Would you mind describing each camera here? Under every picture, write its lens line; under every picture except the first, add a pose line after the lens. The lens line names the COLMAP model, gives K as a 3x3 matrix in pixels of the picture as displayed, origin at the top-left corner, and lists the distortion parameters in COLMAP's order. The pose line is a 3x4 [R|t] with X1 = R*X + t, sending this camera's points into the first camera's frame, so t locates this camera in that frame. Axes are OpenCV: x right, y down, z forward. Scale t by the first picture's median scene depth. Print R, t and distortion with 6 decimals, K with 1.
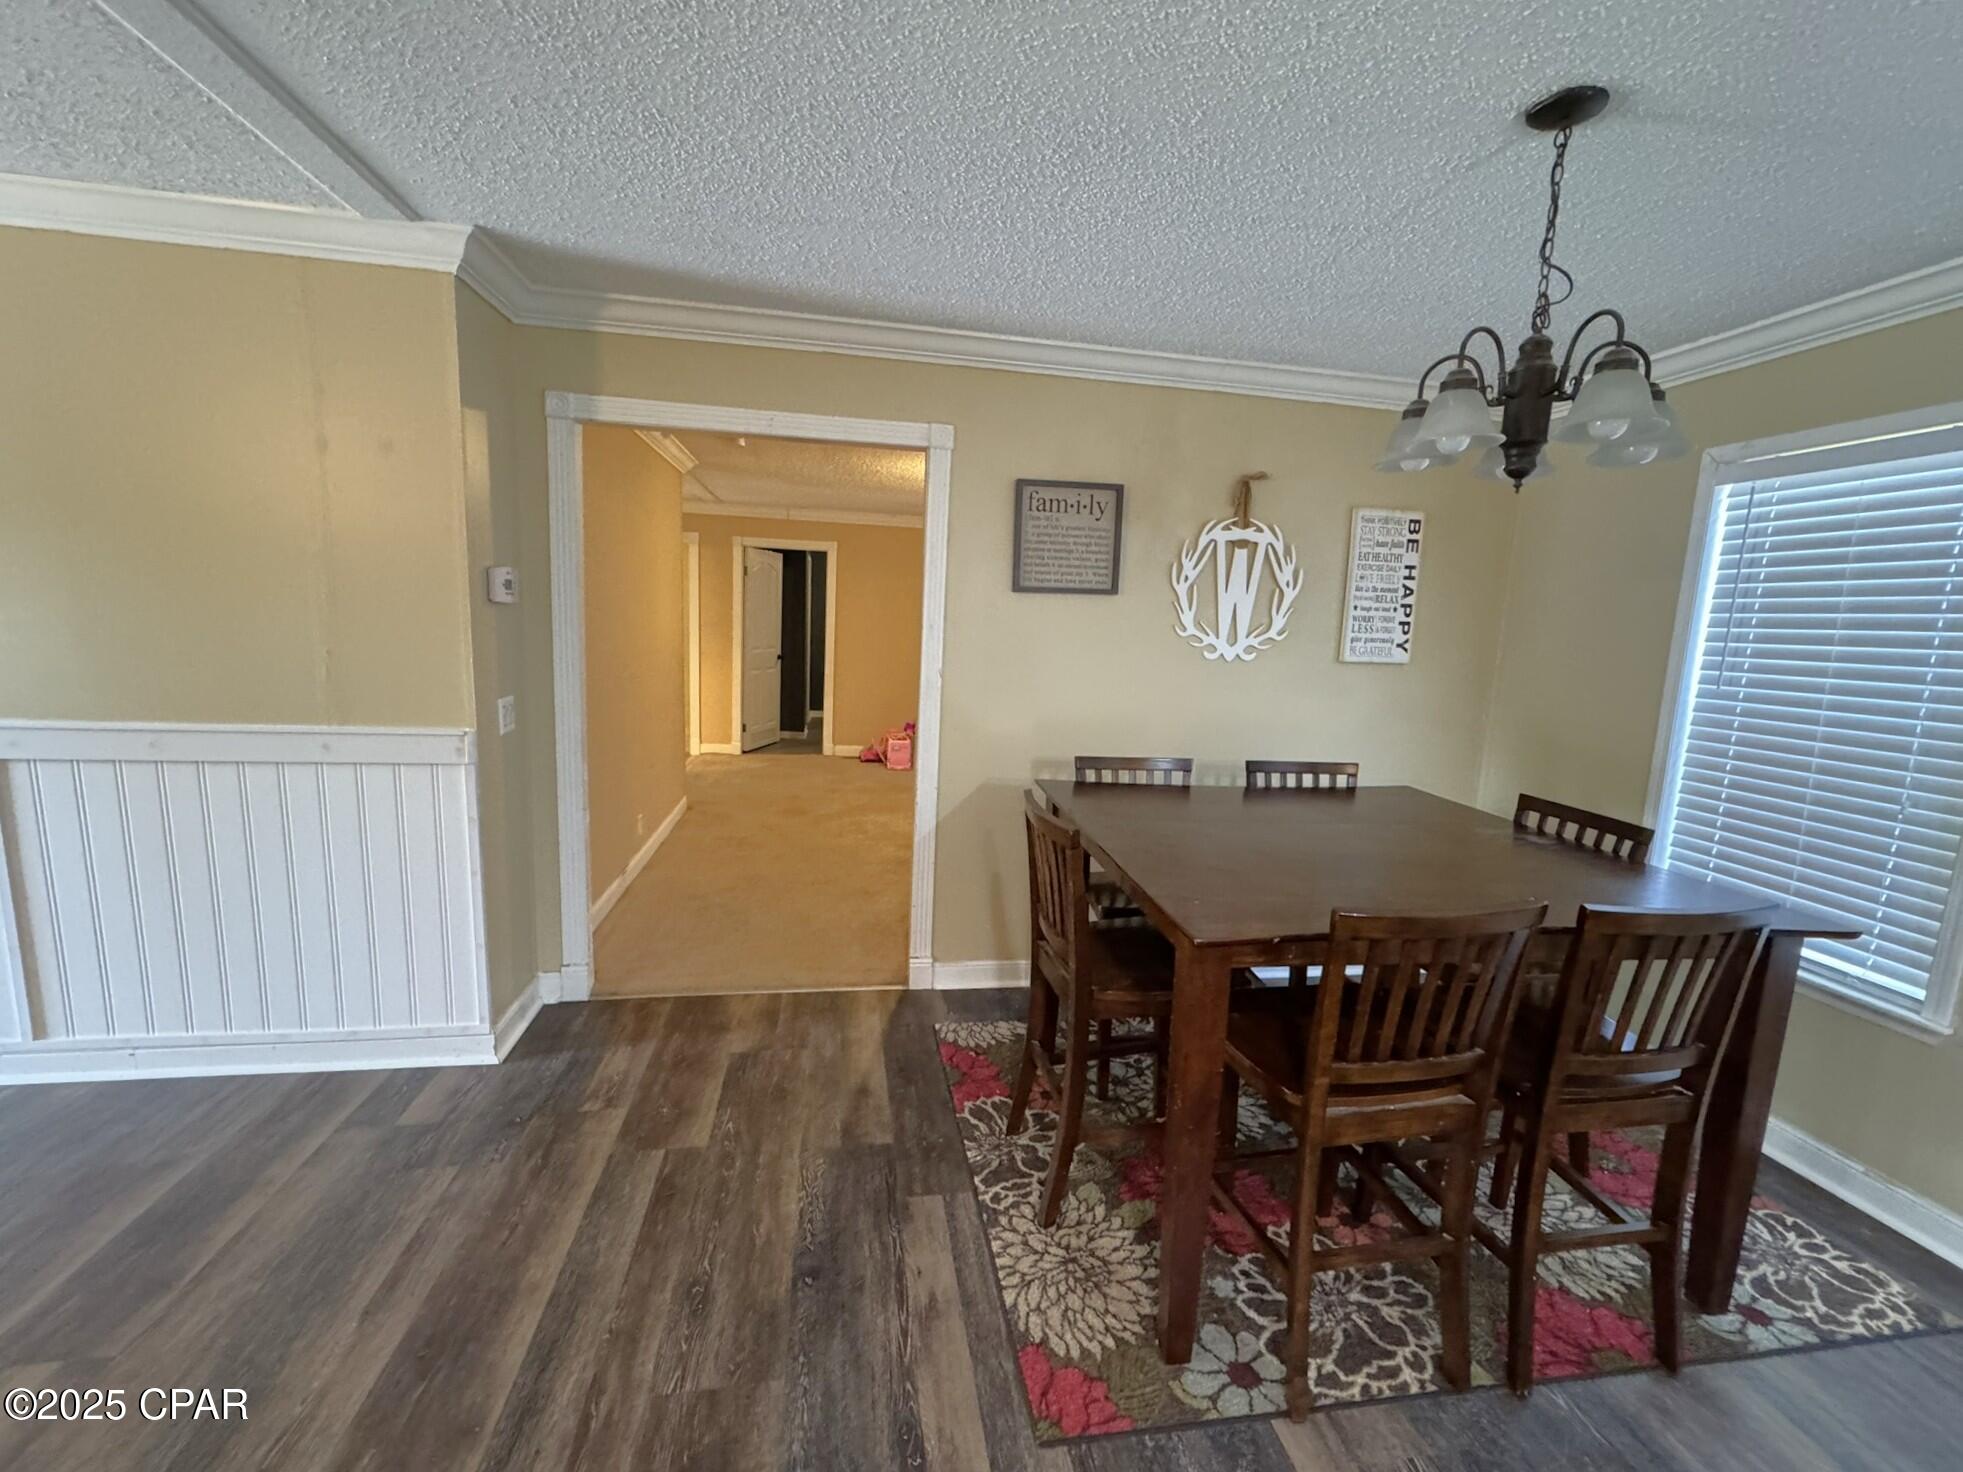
lens RADIAL K [[824.1, 0, 981.5], [0, 824.1, 736.0], [0, 0, 1]] dist [0.011104, -0.000169]
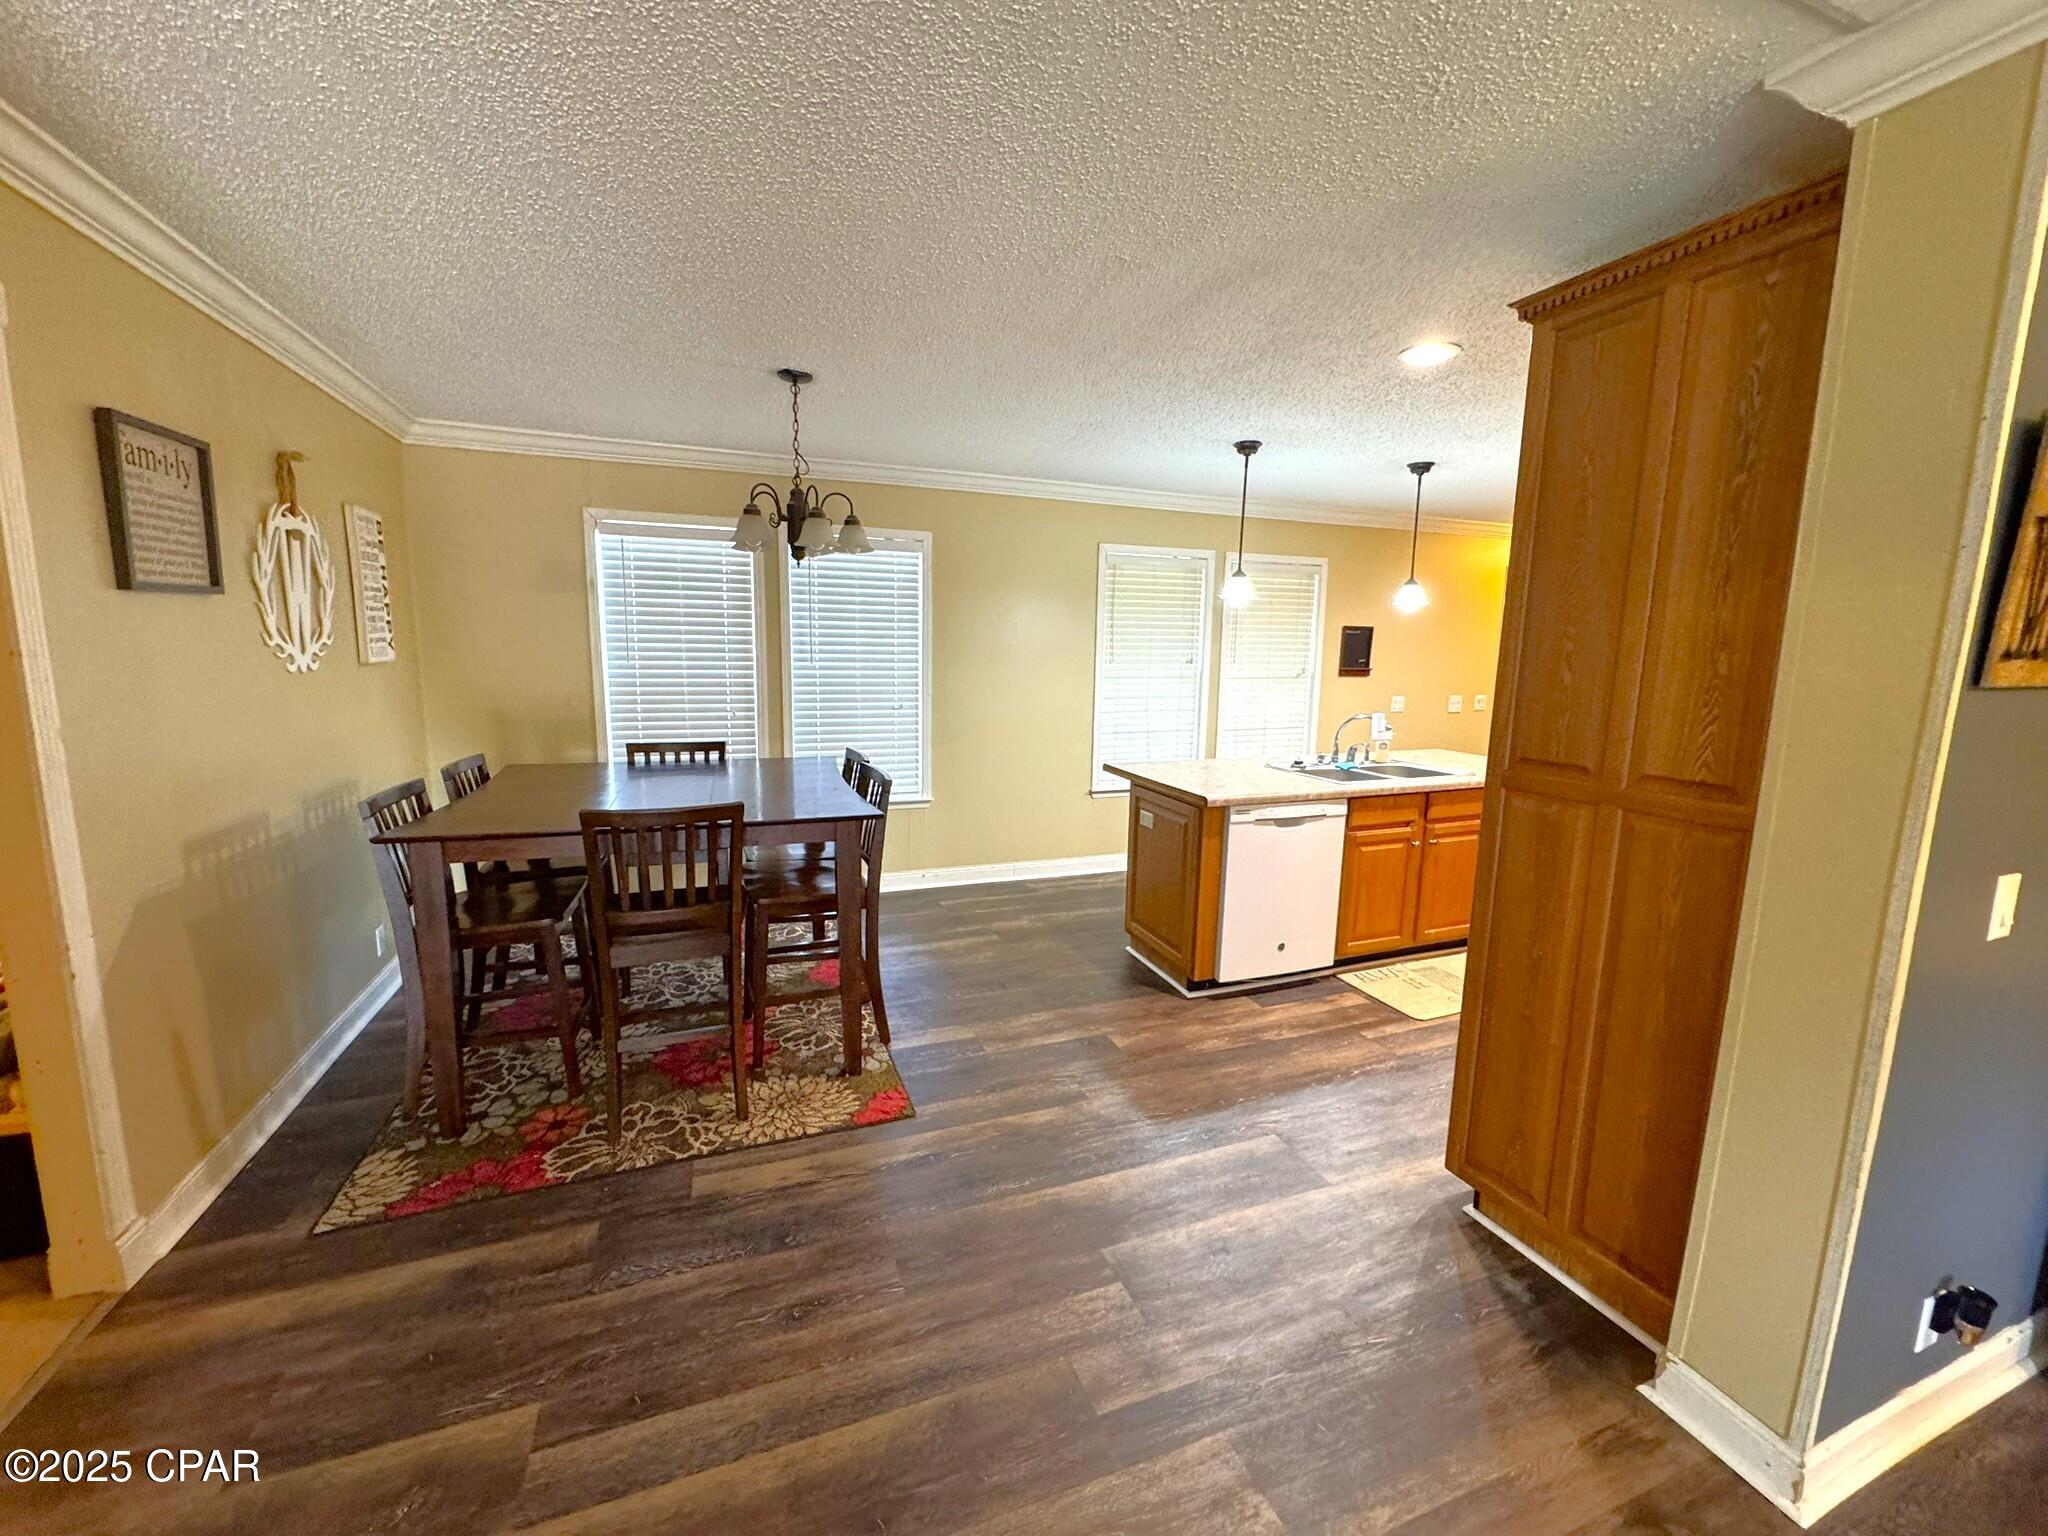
lens RADIAL K [[817.3, 0, 1024.0], [0, 817.3, 768.0], [0, 0, 1]] dist [-0.001391, 0.000167]
pose [[-0.203799, -0.197053, 0.958976, -0.767053], [0.106434, 0.969269, 0.221787, -0.116108], [-0.973210, 0.147268, -0.176563, 0.495598]]
